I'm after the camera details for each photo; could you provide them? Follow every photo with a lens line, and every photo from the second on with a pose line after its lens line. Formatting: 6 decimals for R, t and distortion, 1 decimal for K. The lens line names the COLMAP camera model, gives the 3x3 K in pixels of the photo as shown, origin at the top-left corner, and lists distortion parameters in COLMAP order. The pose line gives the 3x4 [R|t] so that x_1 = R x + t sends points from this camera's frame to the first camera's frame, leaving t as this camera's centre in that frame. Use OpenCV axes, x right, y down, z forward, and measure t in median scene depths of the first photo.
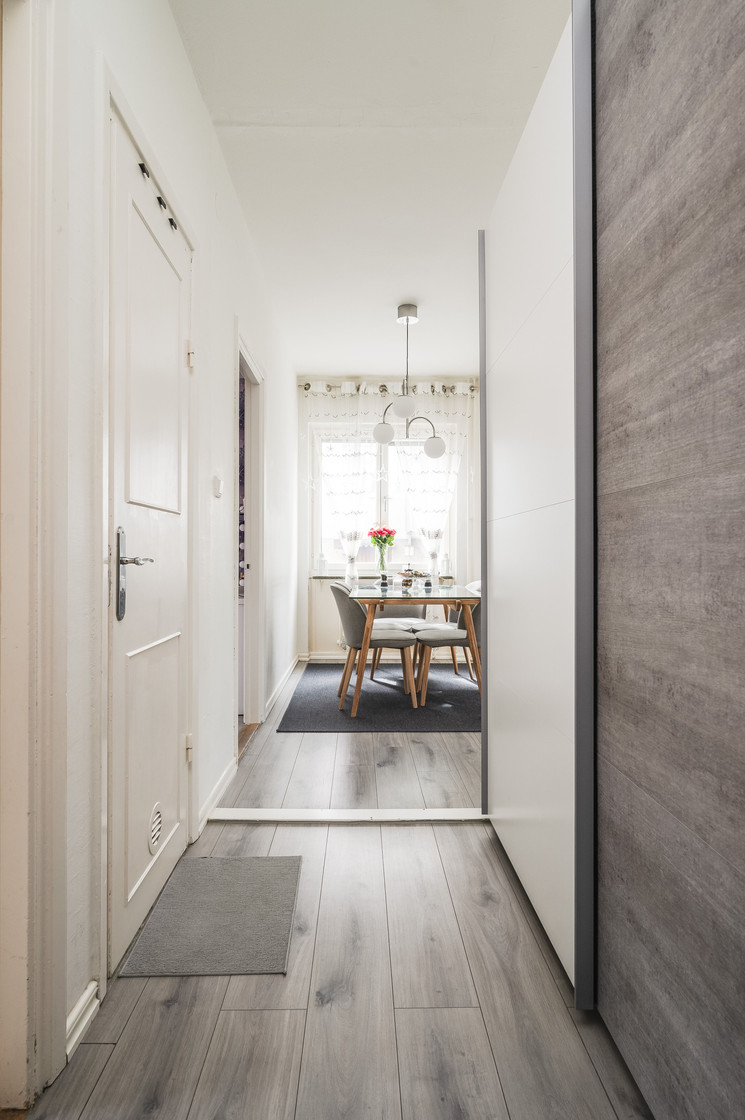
lens RADIAL K [[642.3, 0, 372.2], [0, 642.3, 557.6], [0, 0, 1]] dist [0.000424, 0.002315]
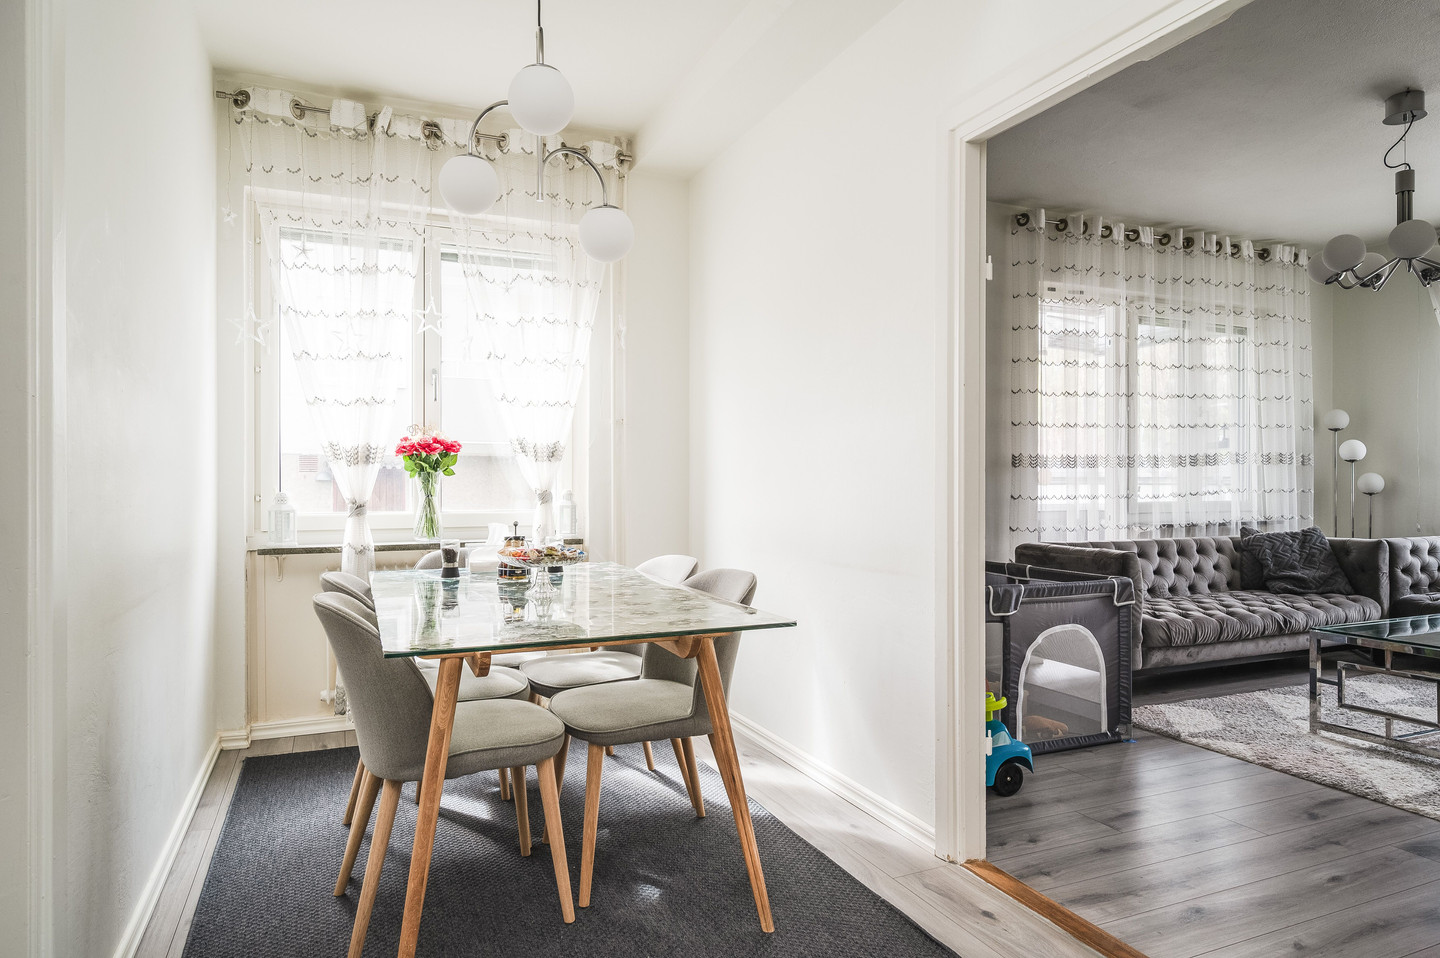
lens RADIAL K [[862.2, 0, 724.6], [0, 862.2, 477.4], [0, 0, 1]] dist [-0.001027, 0.001208]
pose [[0.920278, -0.003621, 0.391249, -0.031671], [0.005263, 0.999981, -0.003124, -0.014636], [-0.391230, 0.004934, 0.920279, 0.358353]]
